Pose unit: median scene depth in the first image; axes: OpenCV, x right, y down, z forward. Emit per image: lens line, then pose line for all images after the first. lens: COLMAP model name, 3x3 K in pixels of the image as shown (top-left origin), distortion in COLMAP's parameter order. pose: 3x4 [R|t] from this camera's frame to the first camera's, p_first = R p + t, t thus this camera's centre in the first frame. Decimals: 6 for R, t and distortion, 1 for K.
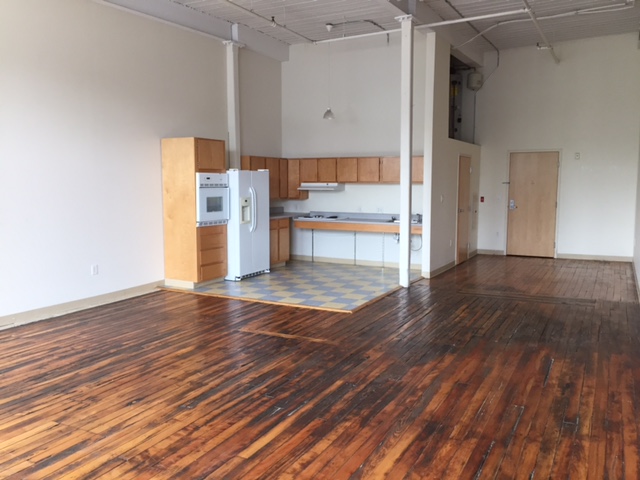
lens RADIAL K [[537.0, 0, 319.6], [0, 537.0, 239.7], [0, 0, 1]] dist [0.003339, 0.000616]
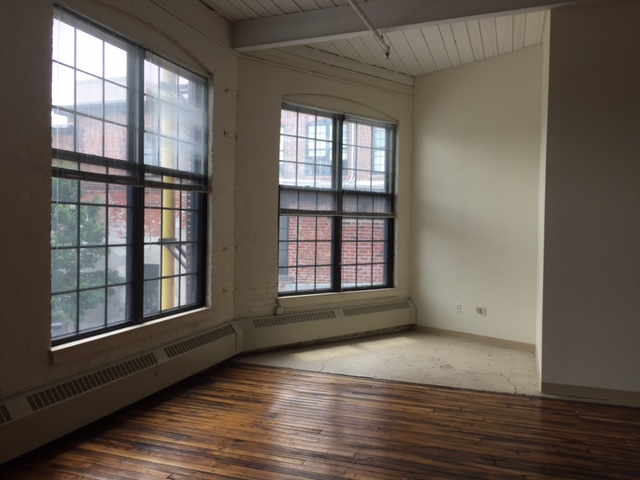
lens RADIAL K [[537.0, 0, 319.5], [0, 537.0, 239.7], [0, 0, 1]] dist [0.003339, 0.000616]
pose [[0.153059, 0.024047, -0.987924, 0.251148], [-0.121086, 0.992627, 0.005402, -0.058842], [0.980771, 0.118797, 0.154842, 0.480986]]
